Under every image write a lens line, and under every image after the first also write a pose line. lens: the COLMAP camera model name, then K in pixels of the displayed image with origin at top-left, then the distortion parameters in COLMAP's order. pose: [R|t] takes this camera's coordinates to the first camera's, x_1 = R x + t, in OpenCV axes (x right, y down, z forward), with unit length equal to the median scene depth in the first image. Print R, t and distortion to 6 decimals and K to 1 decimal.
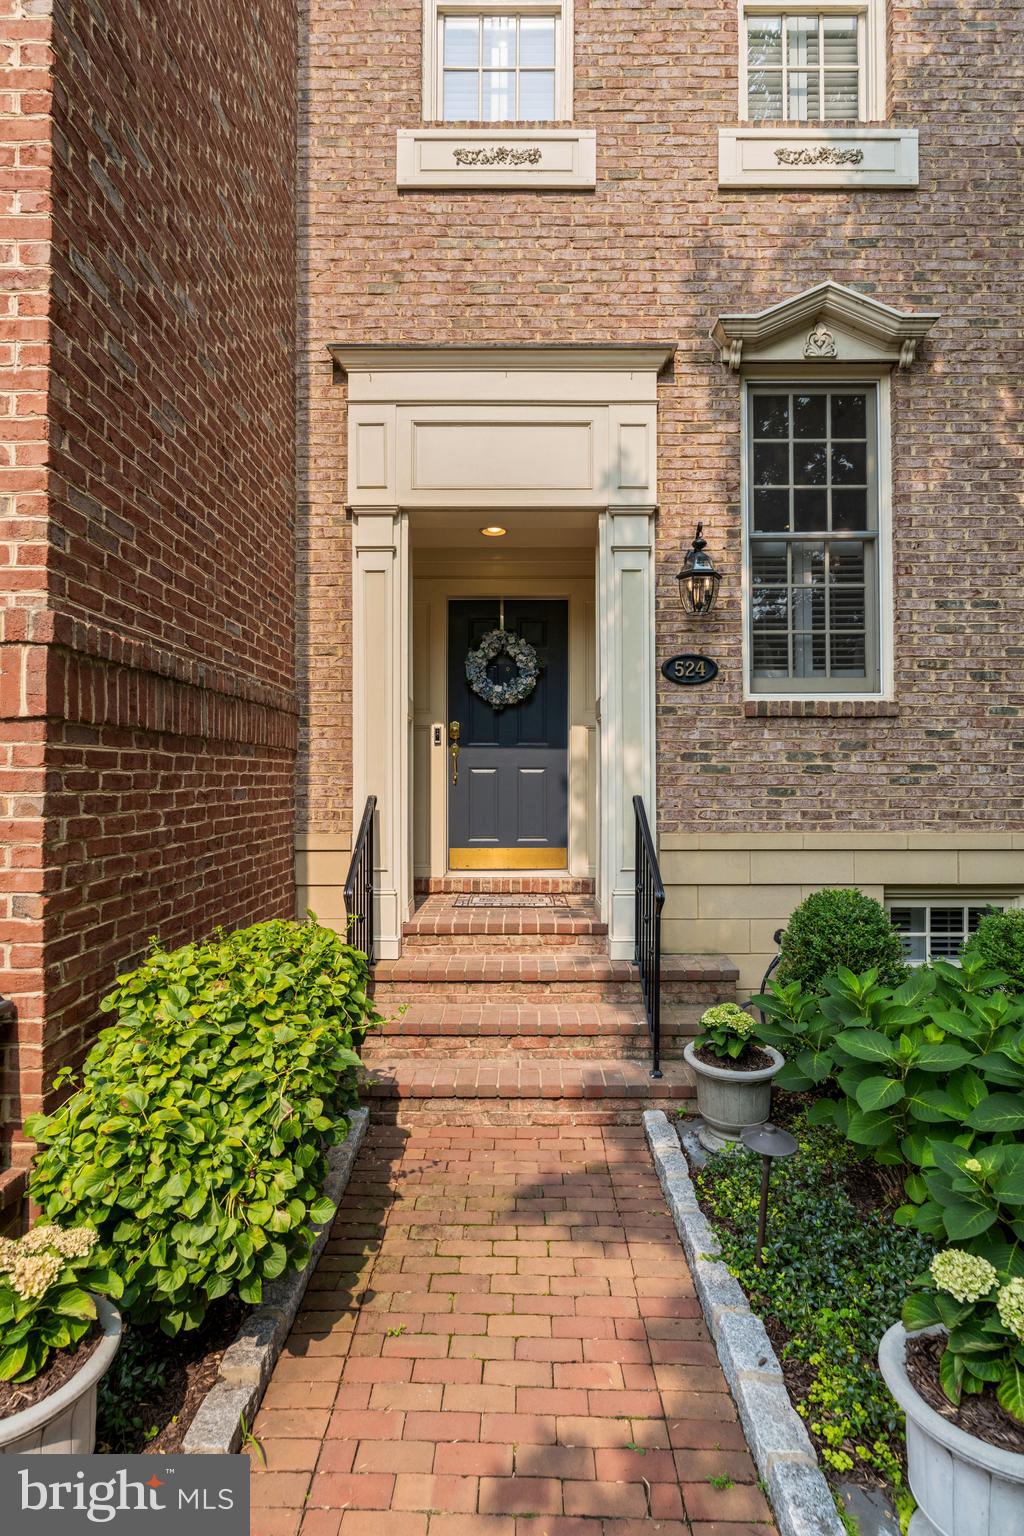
lens RADIAL K [[779.1, 0, 508.5], [0, 779.1, 771.2], [0, 0, 1]] dist [0.002770, -0.000764]
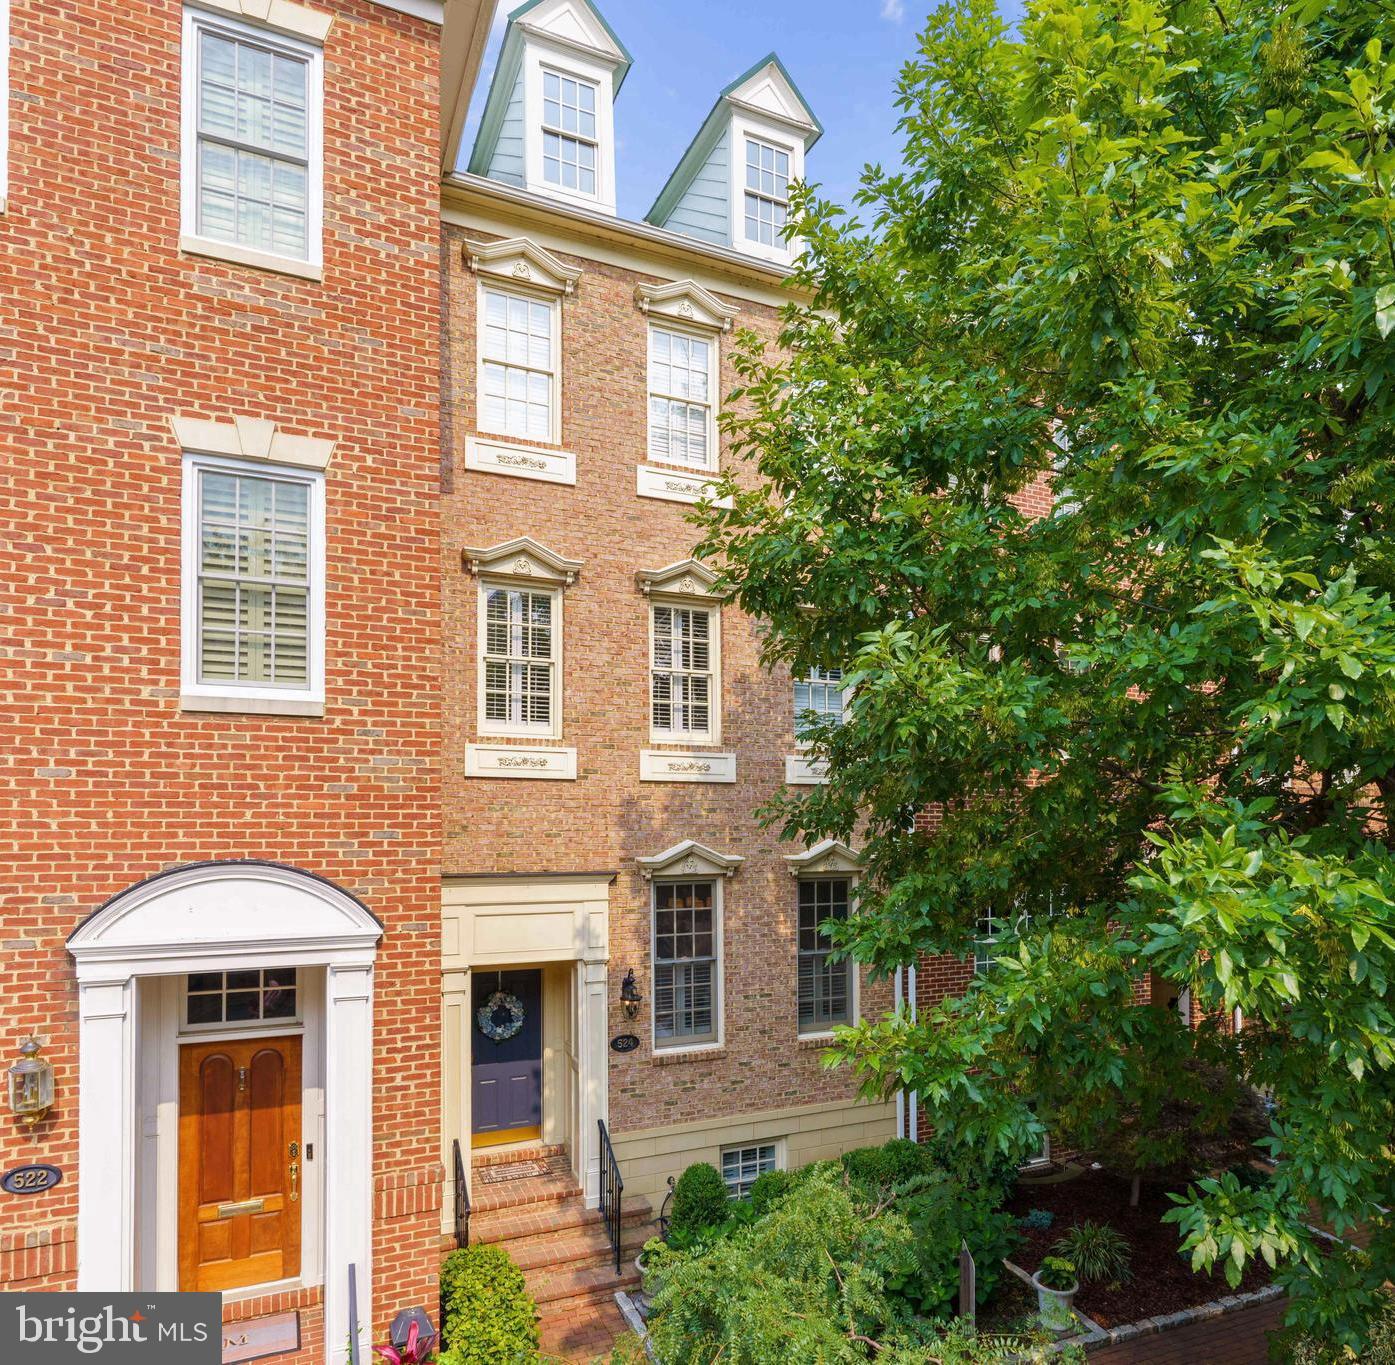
lens RADIAL K [[1142.7, 0, 697.7], [0, 1142.7, 682.9], [0, 0, 1]] dist [0.004907, 0.000835]
pose [[0.915584, 0.008364, 0.402039, -0.708824], [-0.000755, 0.999818, -0.019080, -0.931289], [-0.402125, 0.017166, 0.915424, -1.573504]]
